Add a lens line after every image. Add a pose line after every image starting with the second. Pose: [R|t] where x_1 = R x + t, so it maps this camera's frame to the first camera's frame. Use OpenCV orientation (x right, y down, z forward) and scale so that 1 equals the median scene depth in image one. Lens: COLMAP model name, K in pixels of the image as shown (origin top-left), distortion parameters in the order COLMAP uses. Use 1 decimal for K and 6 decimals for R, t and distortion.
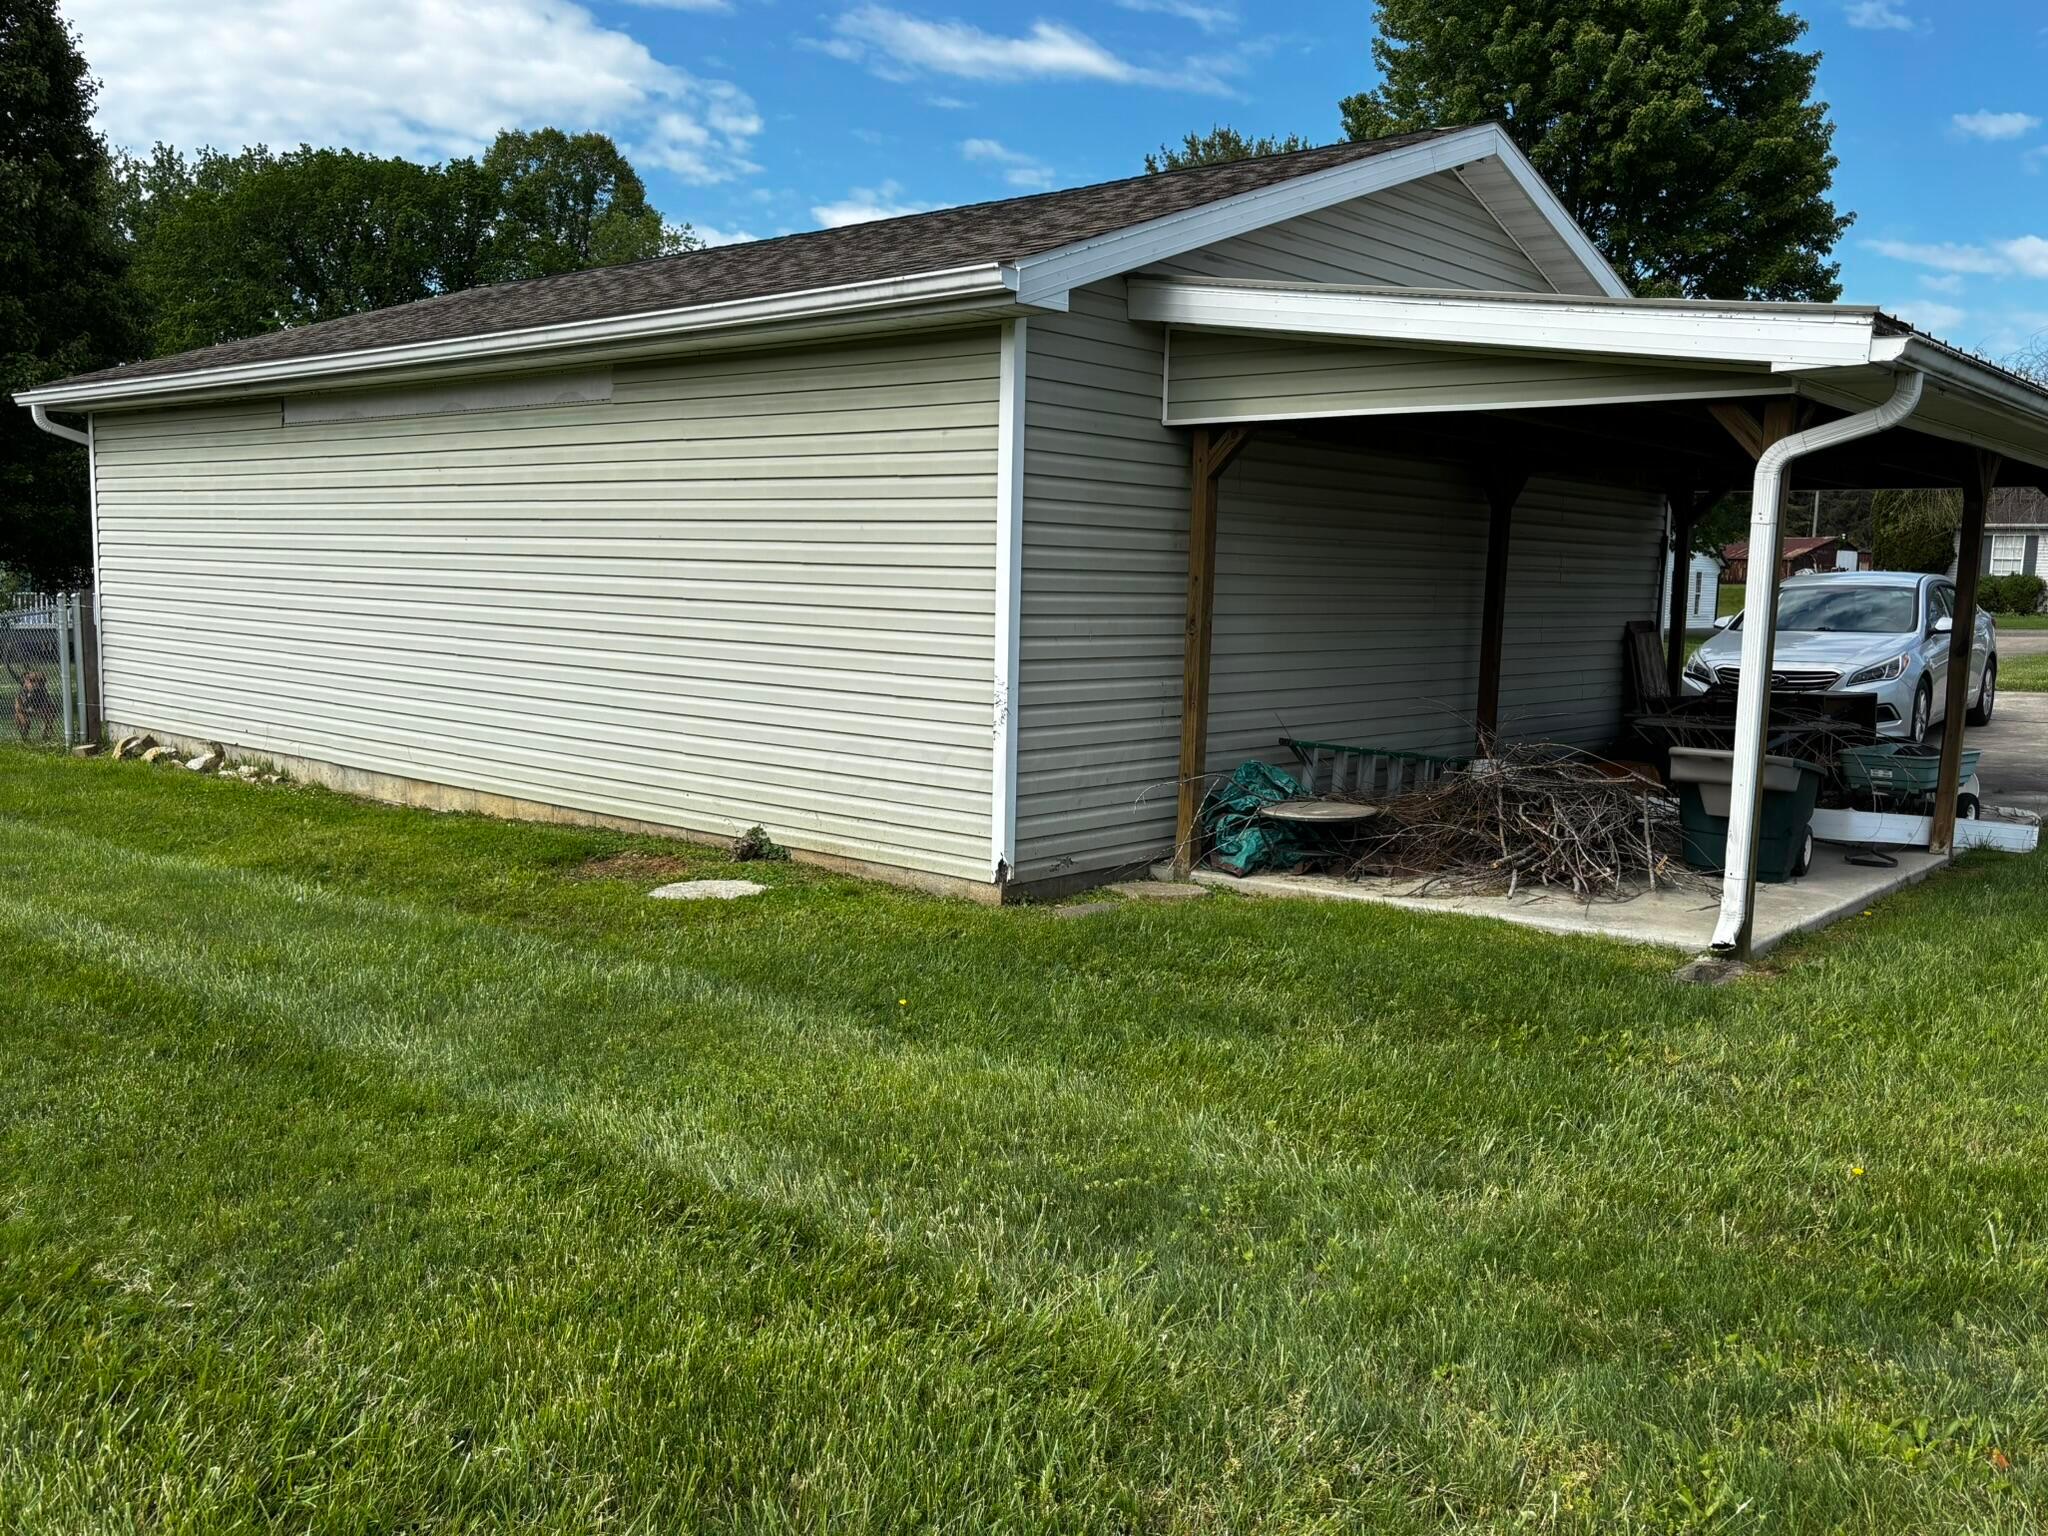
lens RADIAL K [[1716.5, 0, 1024.0], [0, 1716.5, 768.0], [0, 0, 1]] dist [0.001037, 0.000153]
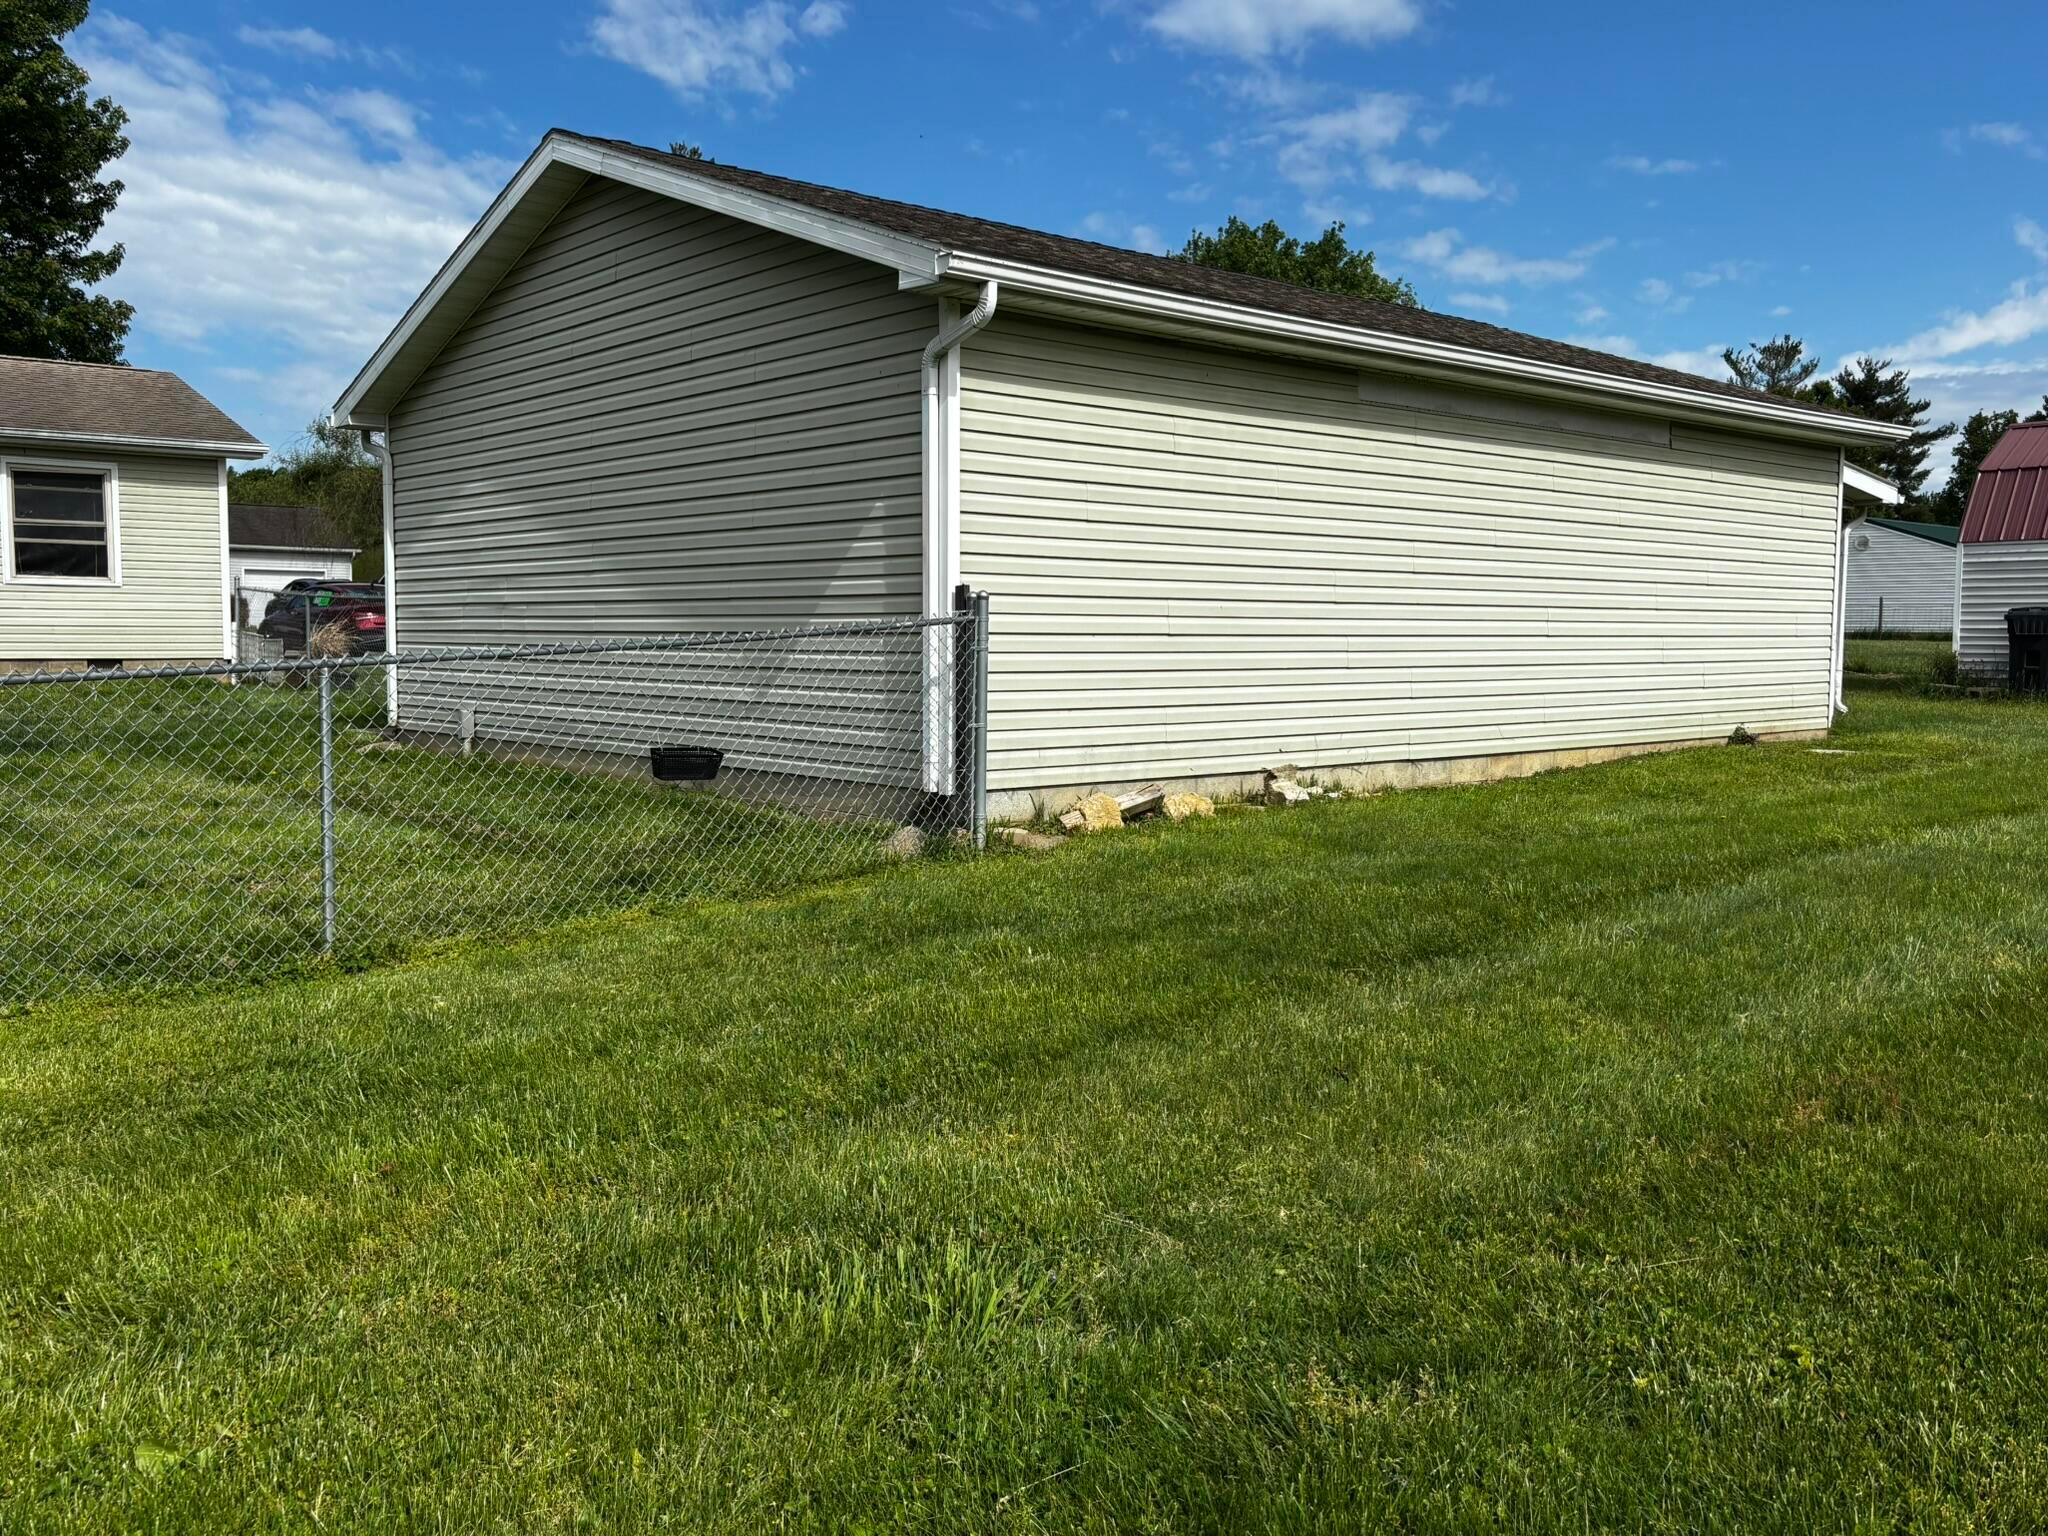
lens RADIAL K [[1716.5, 0, 1024.0], [0, 1716.5, 768.0], [0, 0, 1]] dist [0.001037, 0.000153]
pose [[0.147138, -0.103611, 0.983674, -1.533260], [0.109093, 0.990131, 0.087973, -0.118252], [-0.983082, 0.094367, 0.156989, 1.172311]]
